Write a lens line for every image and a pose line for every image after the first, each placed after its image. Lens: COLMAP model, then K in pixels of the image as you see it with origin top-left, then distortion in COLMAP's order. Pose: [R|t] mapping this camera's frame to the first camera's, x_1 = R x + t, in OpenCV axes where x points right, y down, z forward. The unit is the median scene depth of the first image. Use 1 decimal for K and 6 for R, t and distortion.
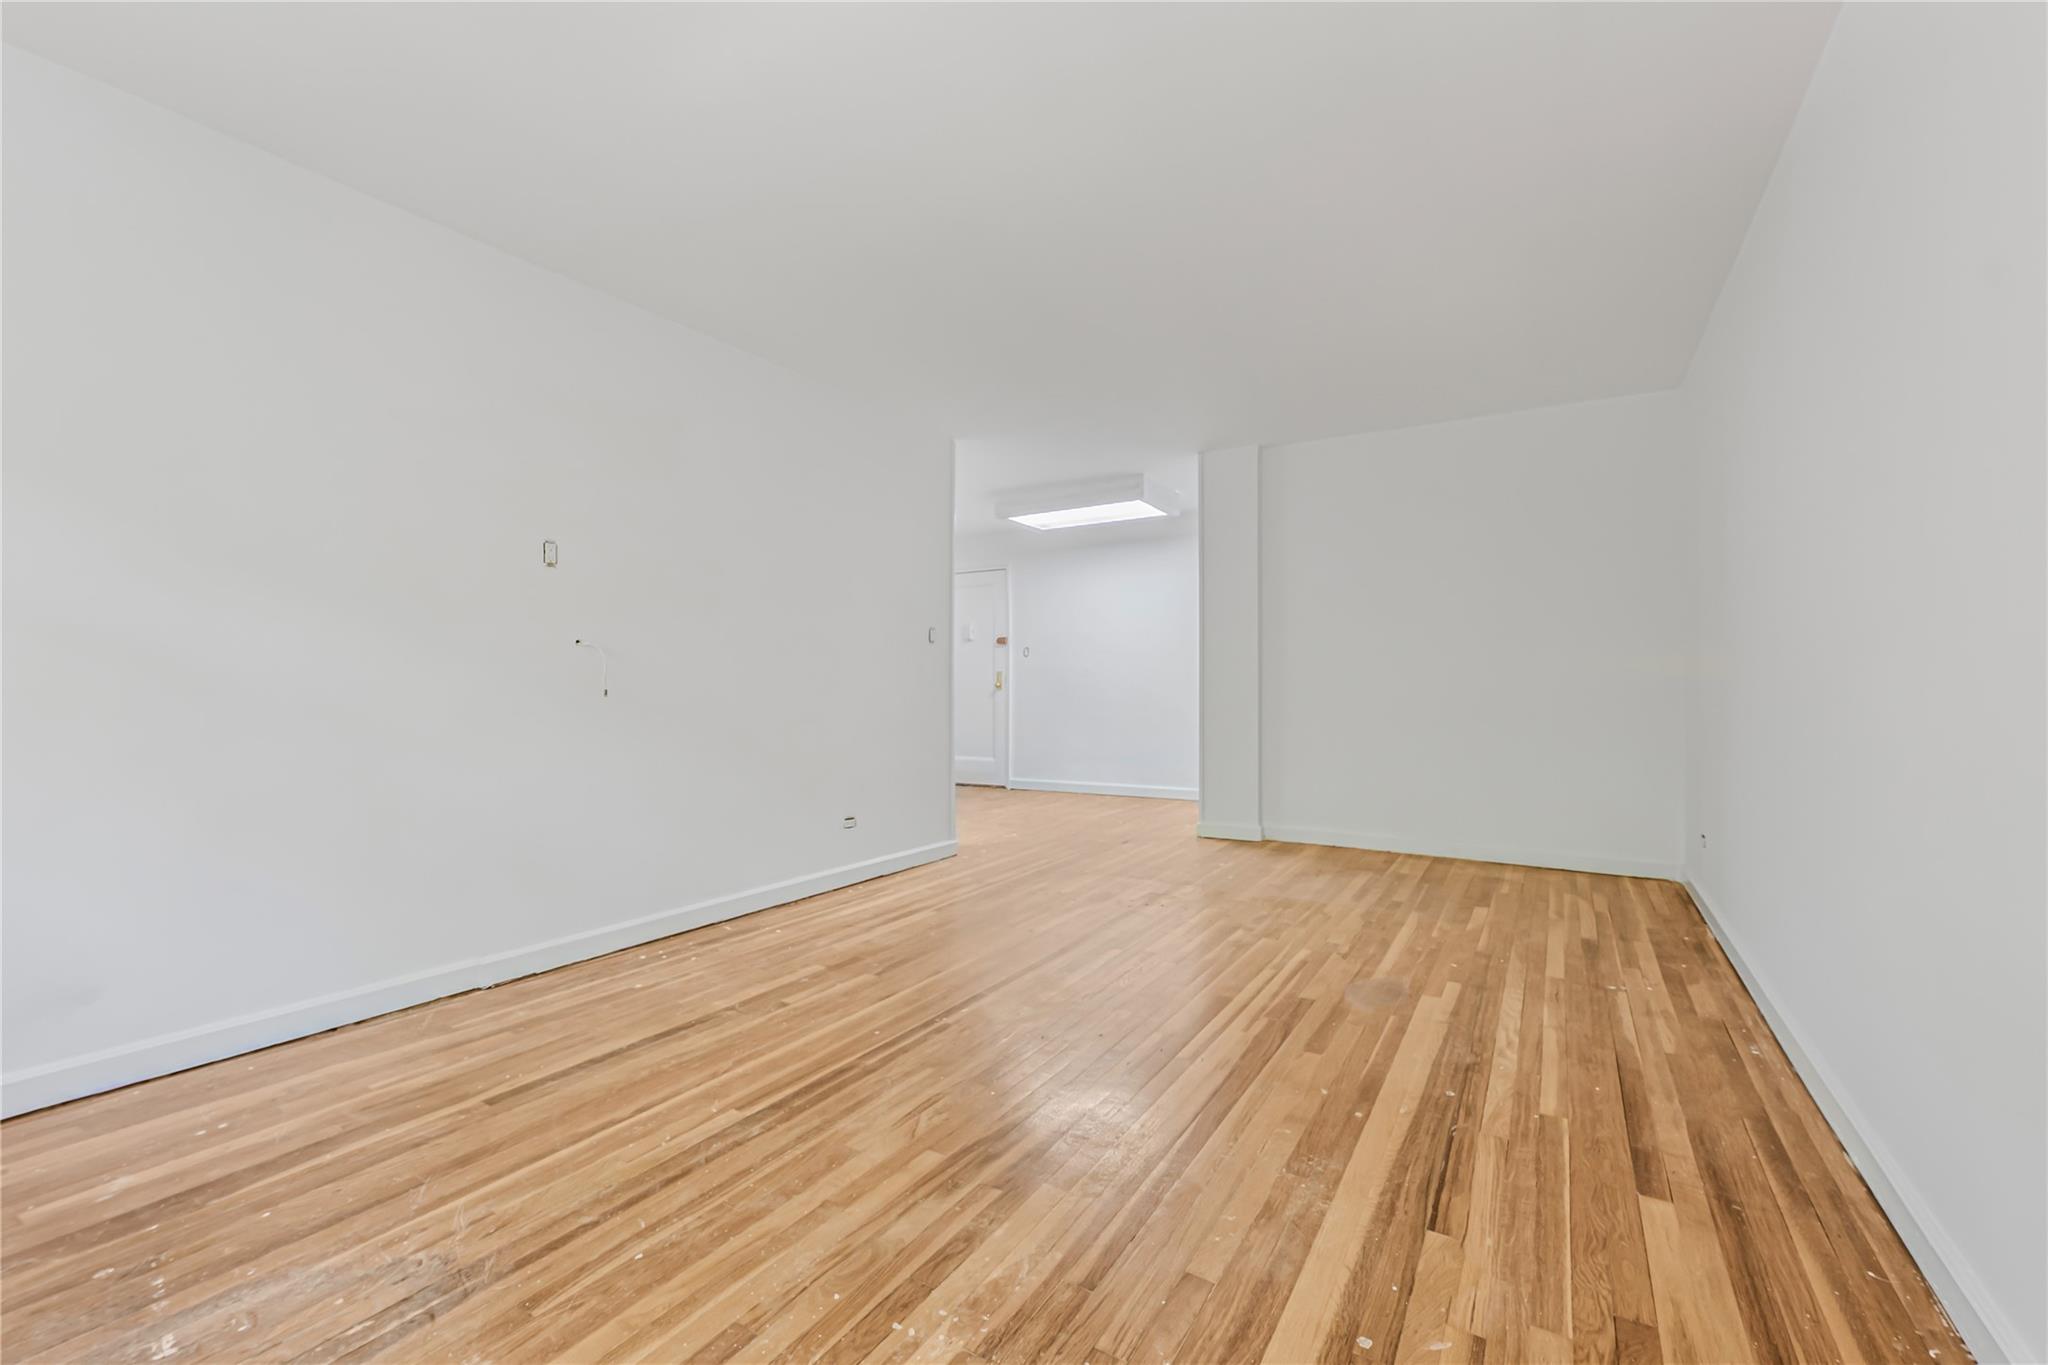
lens RADIAL K [[839.7, 0, 1024.0], [0, 839.7, 685.2], [0, 0, 1]] dist [0.000990, 0.000079]
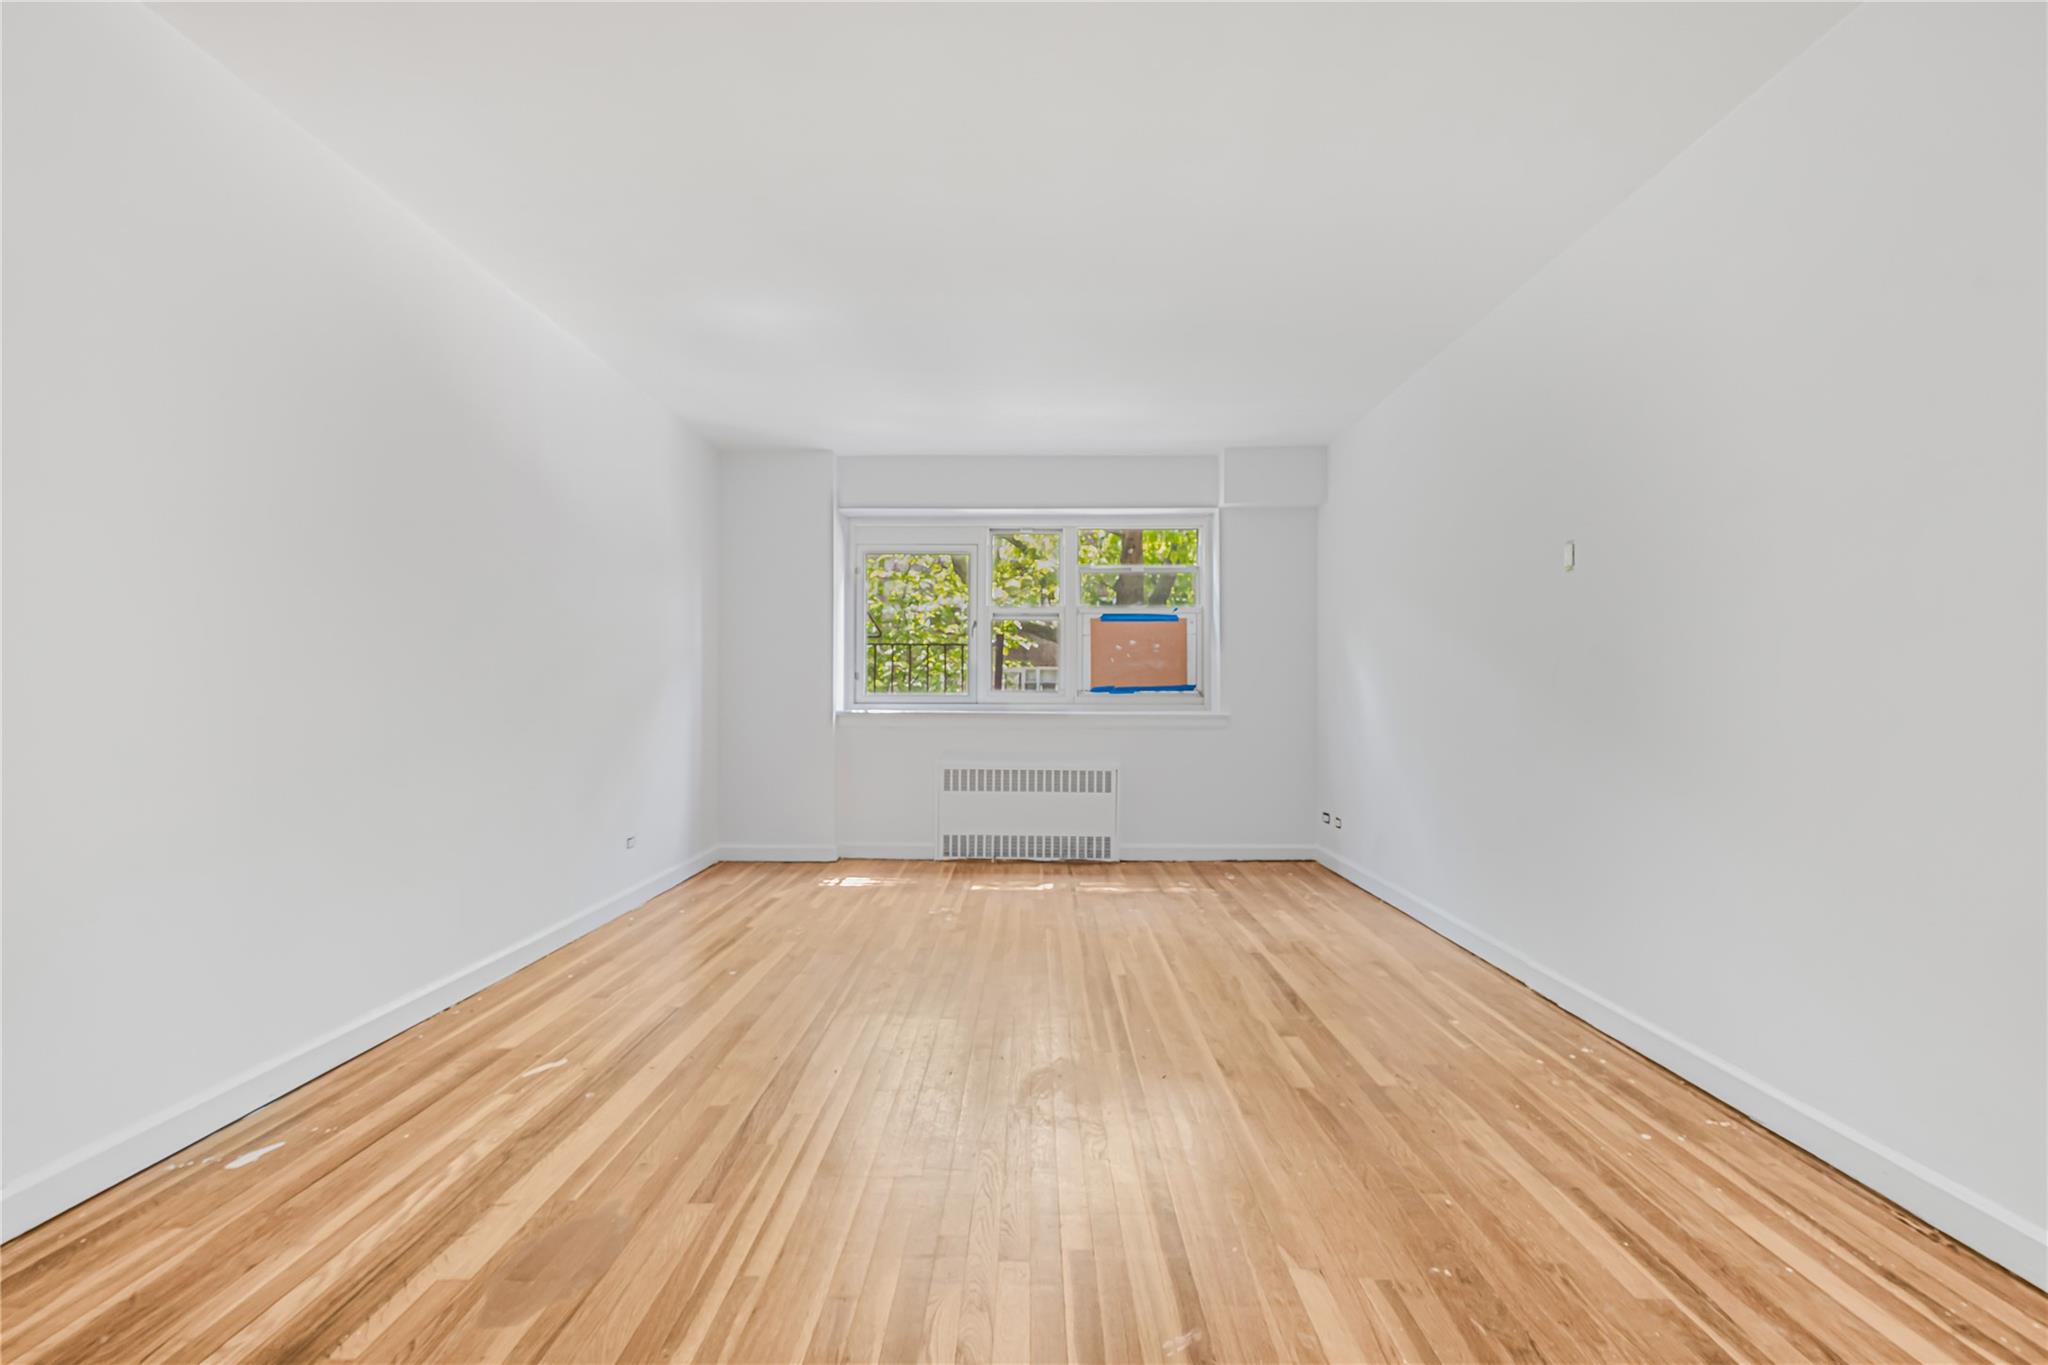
lens RADIAL K [[839.7, 0, 1023.2], [0, 839.7, 687.3], [0, 0, 1]] dist [0.000990, 0.000079]
pose [[-0.847484, -0.006557, -0.530781, 0.496491], [-0.001020, 0.999942, -0.010723, 0.002118], [0.530820, -0.008546, -0.847441, 1.756852]]
